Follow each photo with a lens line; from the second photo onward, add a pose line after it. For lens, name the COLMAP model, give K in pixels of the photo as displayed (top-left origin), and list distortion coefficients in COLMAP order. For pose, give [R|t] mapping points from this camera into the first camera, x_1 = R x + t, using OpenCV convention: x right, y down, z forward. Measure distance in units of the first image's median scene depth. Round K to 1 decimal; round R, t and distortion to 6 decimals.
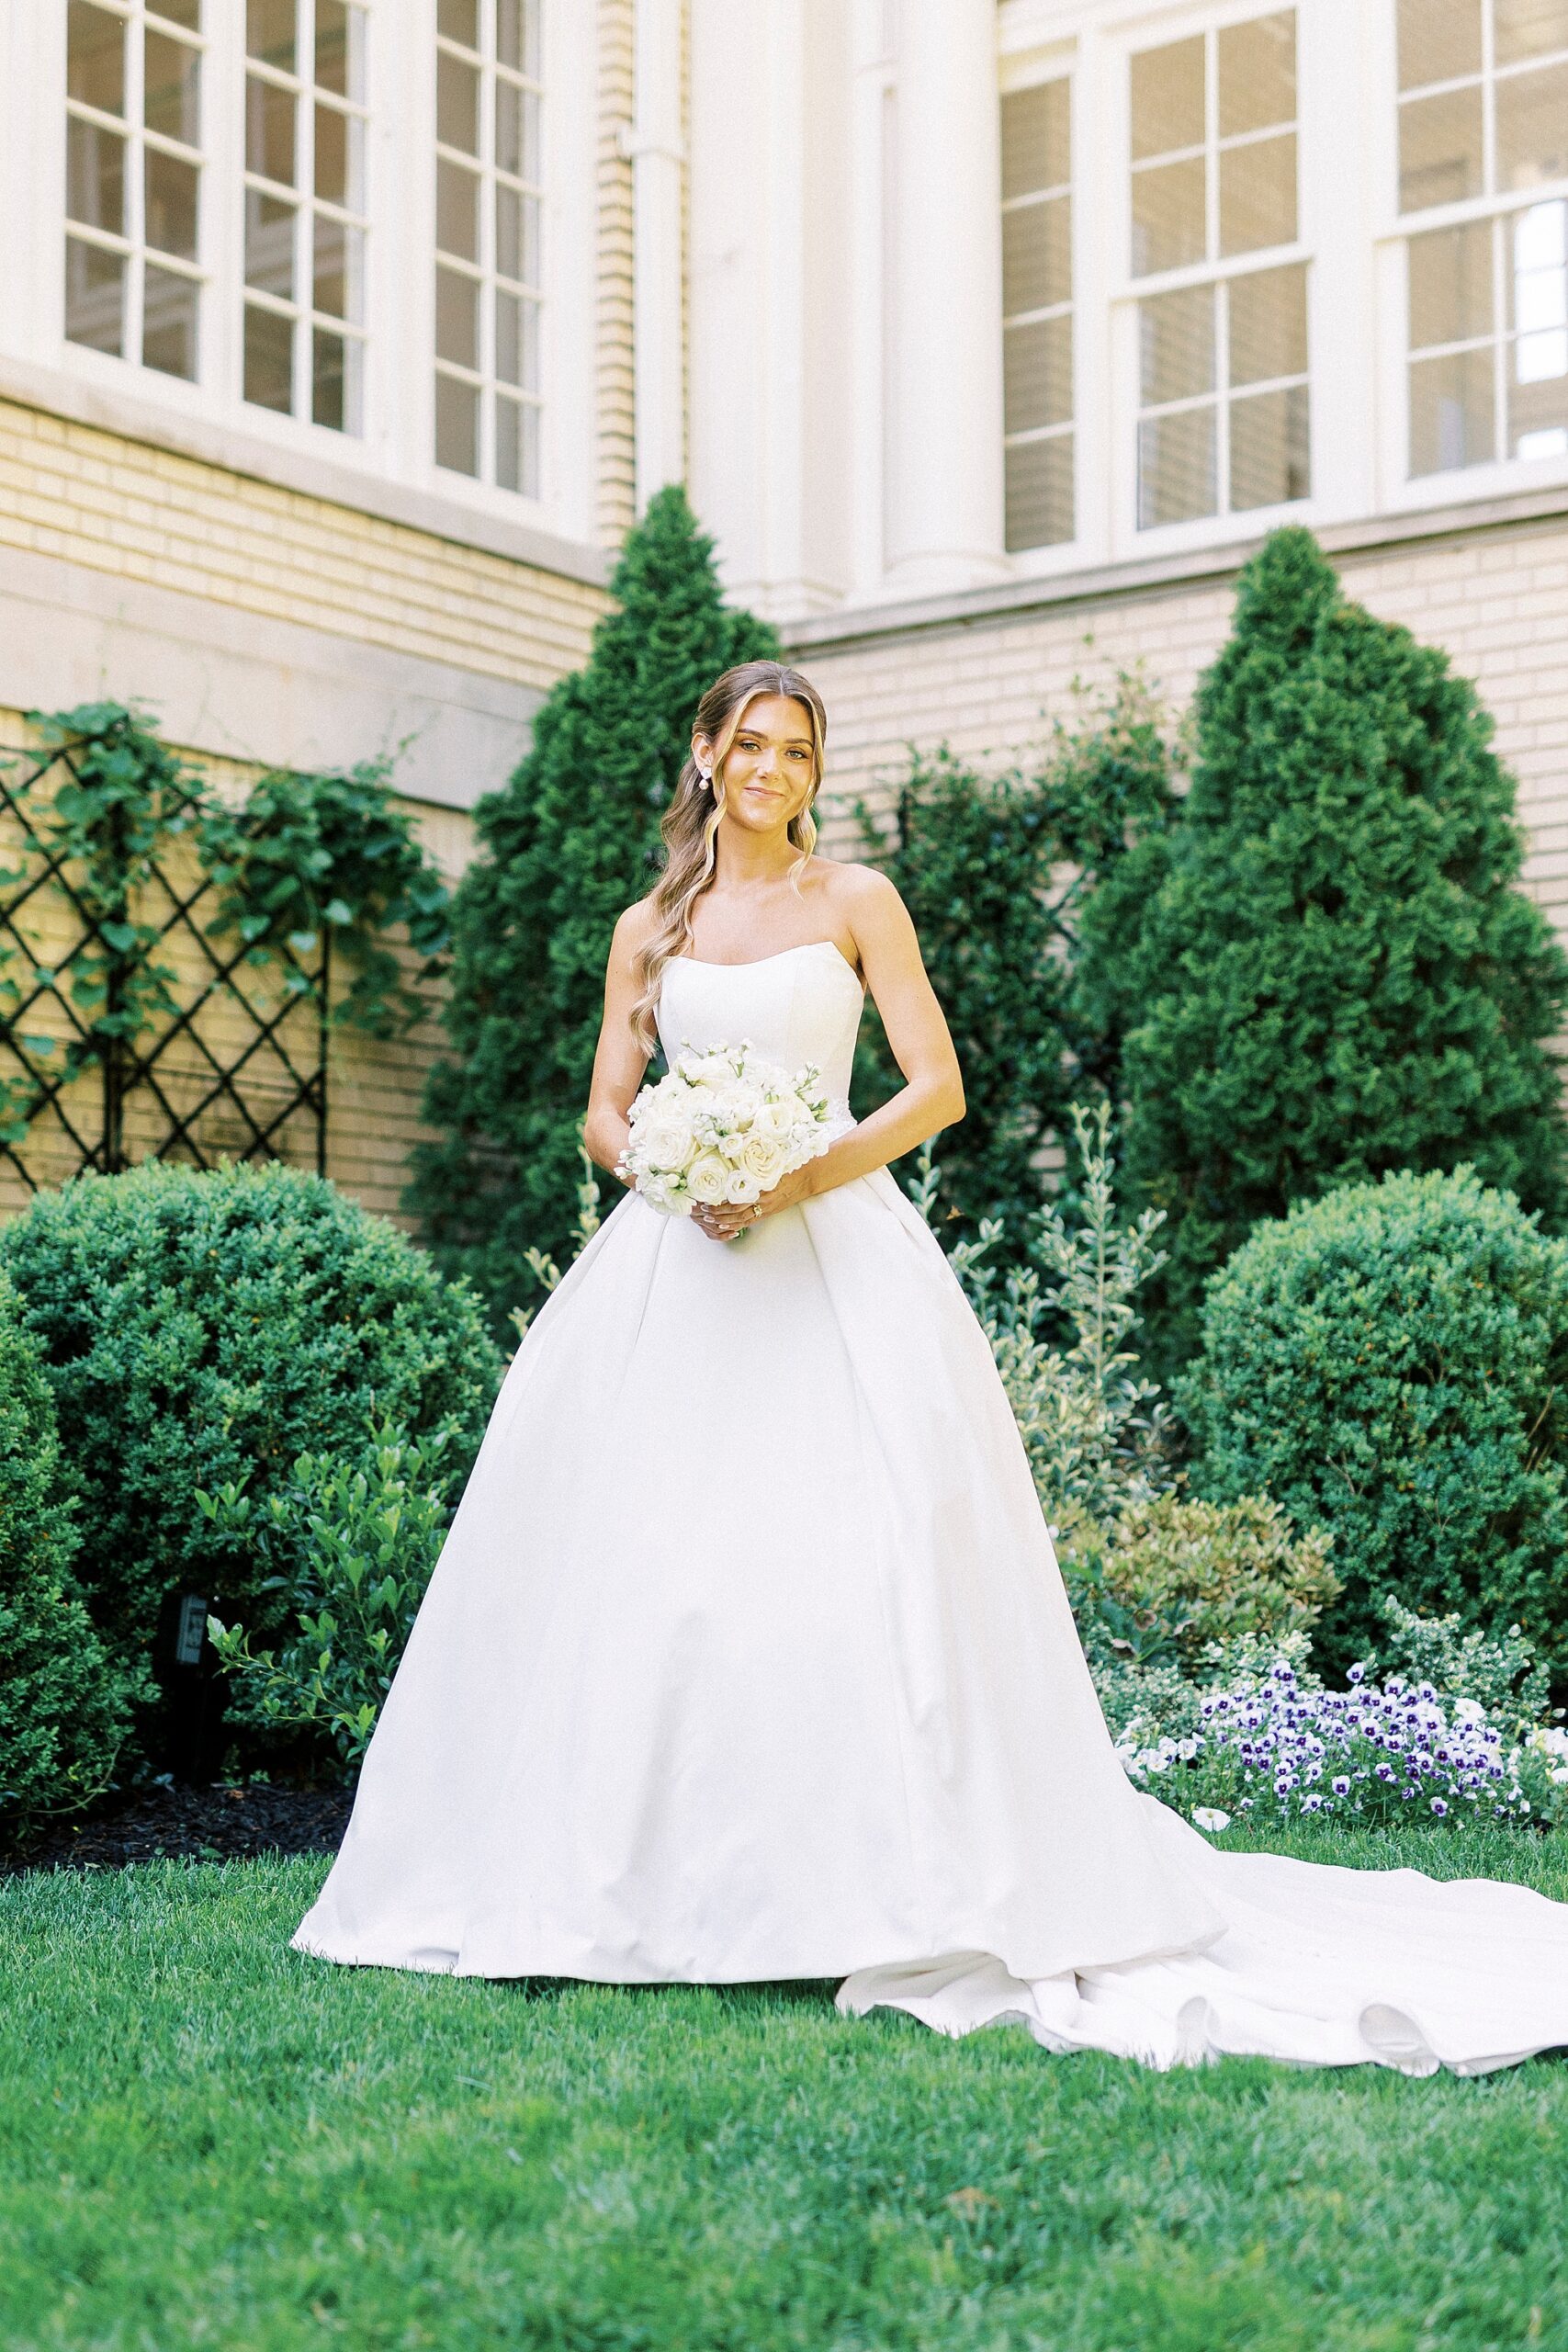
lens RADIAL K [[3520.9, 0, 777.6], [0, 3520.9, 1204.1], [0, 0, 1]] dist [-0.007429, -0.031956]
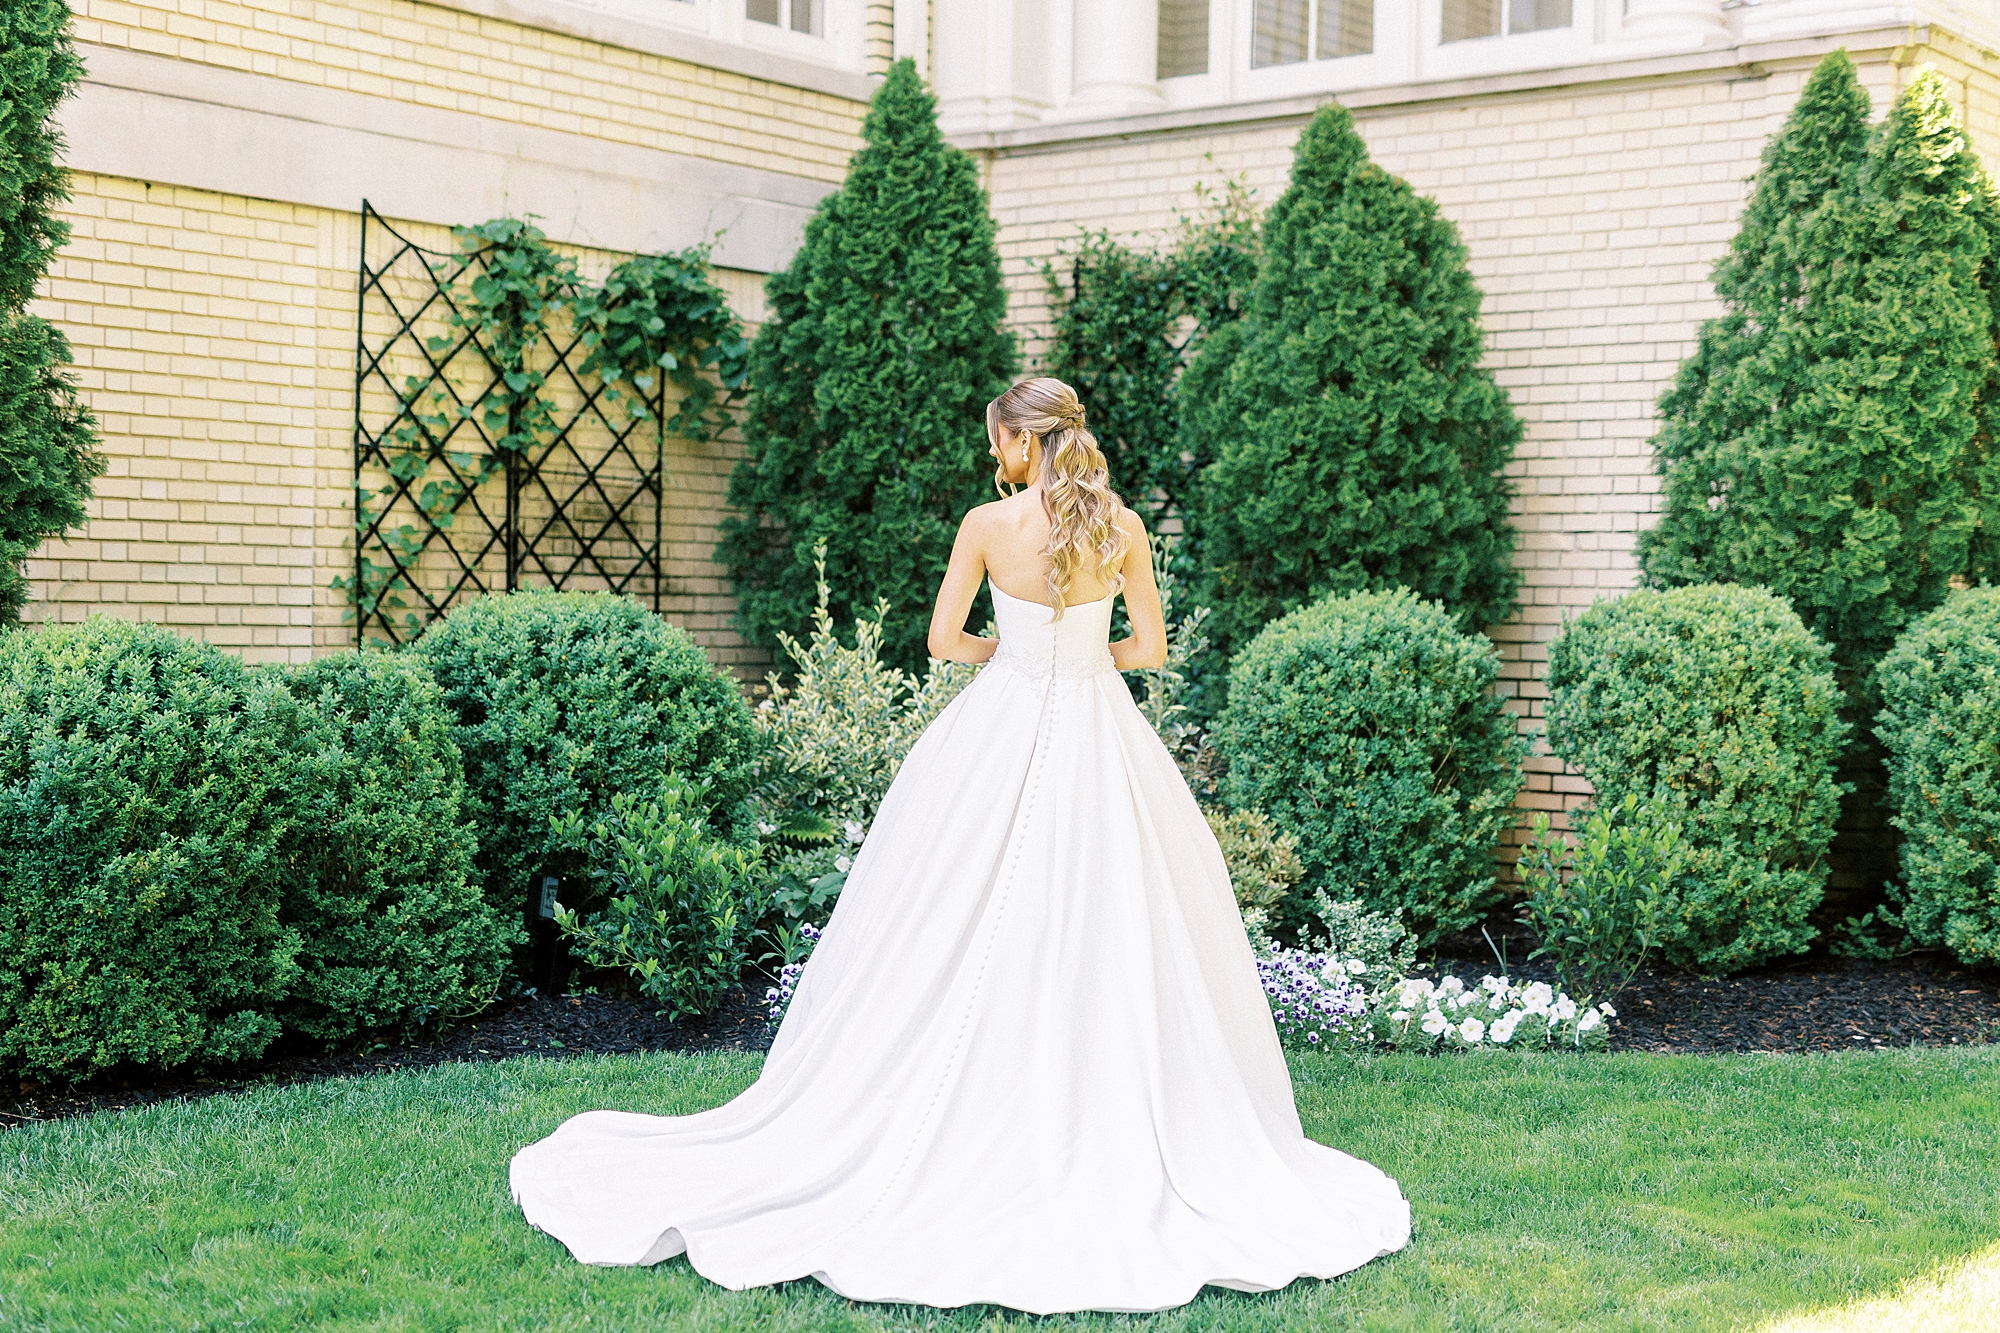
lens RADIAL K [[2877.5, 0, 1000.0], [0, 2877.5, 666.5], [0, 0, 1]] dist [-0.009460, 0.004042]
pose [[0.999357, 0.018700, -0.030593, 0.054024], [-0.015730, 0.995393, 0.094584, -0.079289], [0.032221, -0.094042, 0.995047, -0.197624]]
